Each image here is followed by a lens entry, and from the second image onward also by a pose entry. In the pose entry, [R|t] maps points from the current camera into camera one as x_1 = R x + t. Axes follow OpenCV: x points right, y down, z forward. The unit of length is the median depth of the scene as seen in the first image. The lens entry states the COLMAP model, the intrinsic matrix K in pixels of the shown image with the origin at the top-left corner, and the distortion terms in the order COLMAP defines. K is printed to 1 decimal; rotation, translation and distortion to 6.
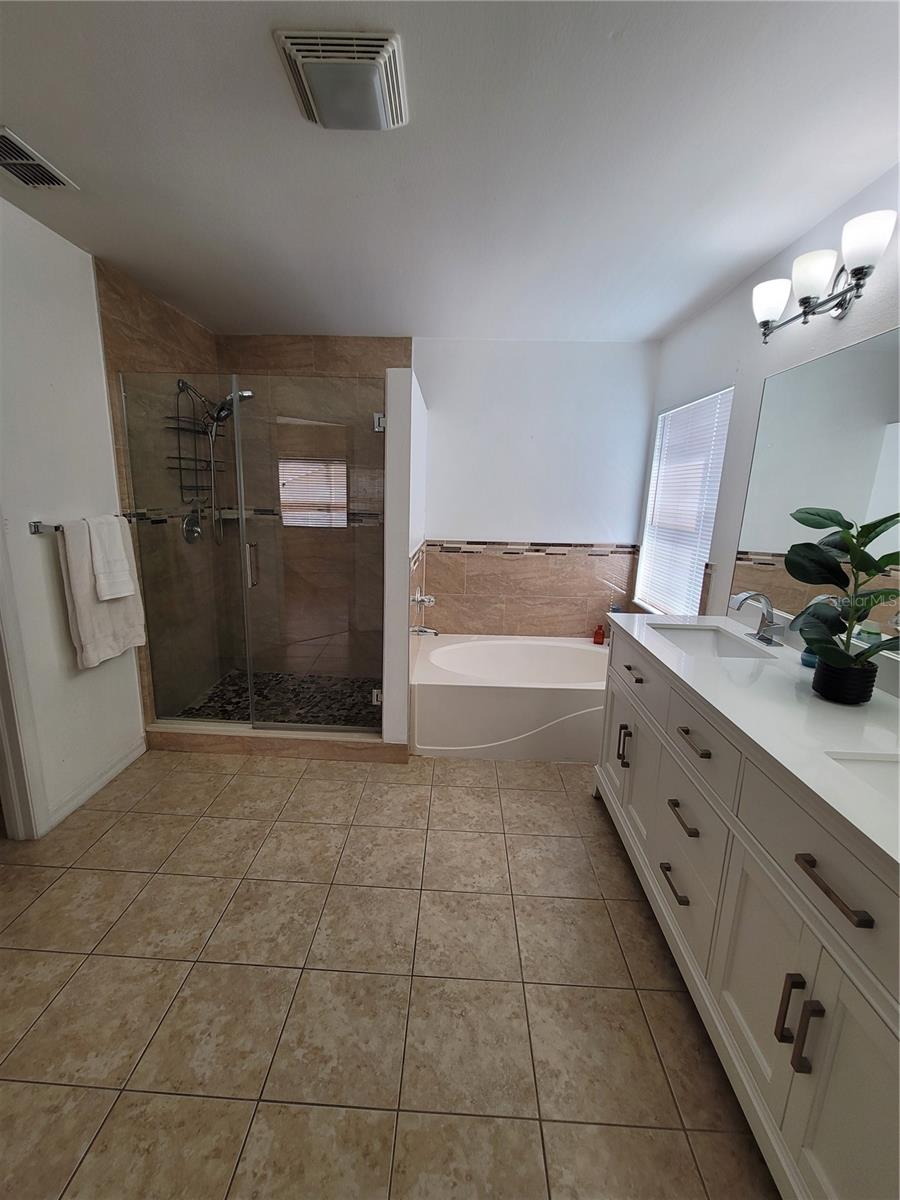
lens RADIAL K [[491.4, 0, 445.5], [0, 491.4, 597.9], [0, 0, 1]] dist [-0.008788, 0.003123]
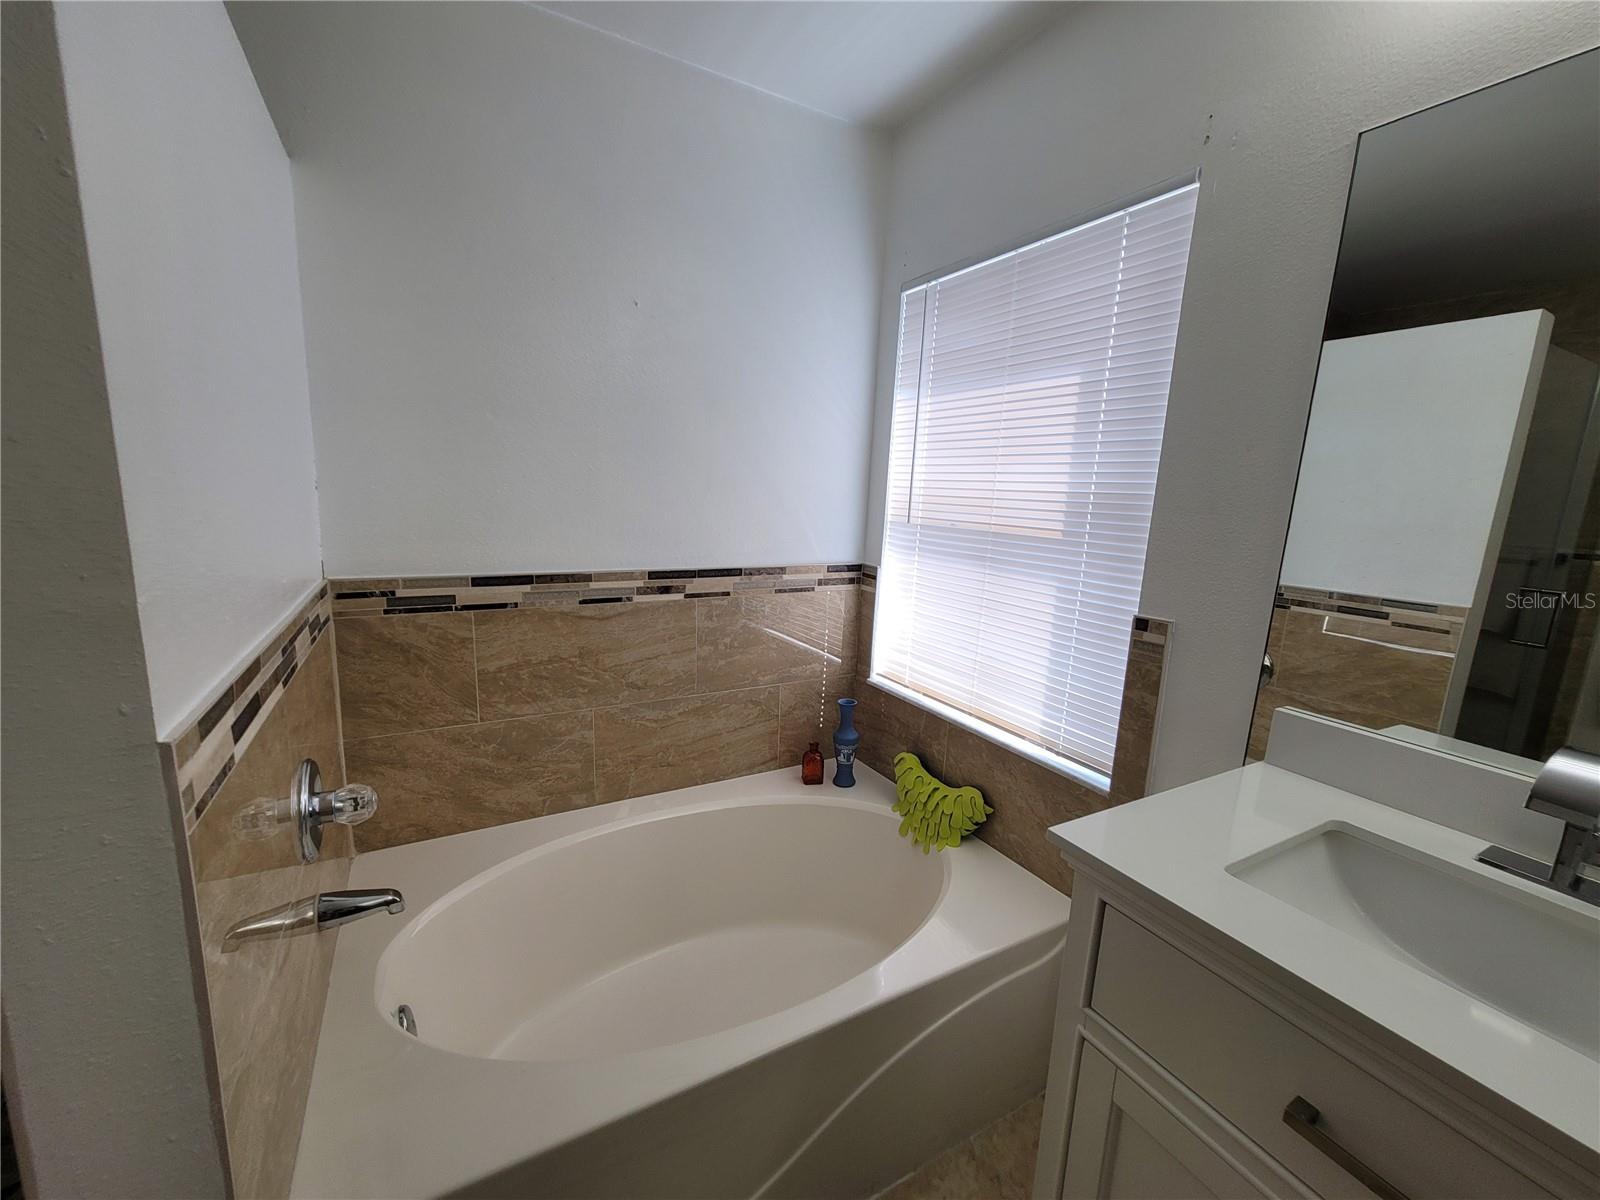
lens RADIAL K [[655.1, 0, 808.6], [0, 655.1, 607.8], [0, 0, 1]] dist [-0.008788, 0.003123]
pose [[0.853263, -0.084326, 0.514617, 0.006015], [0.089868, 0.995853, 0.014176, -0.078089], [-0.513678, 0.034152, 0.857303, 0.467116]]
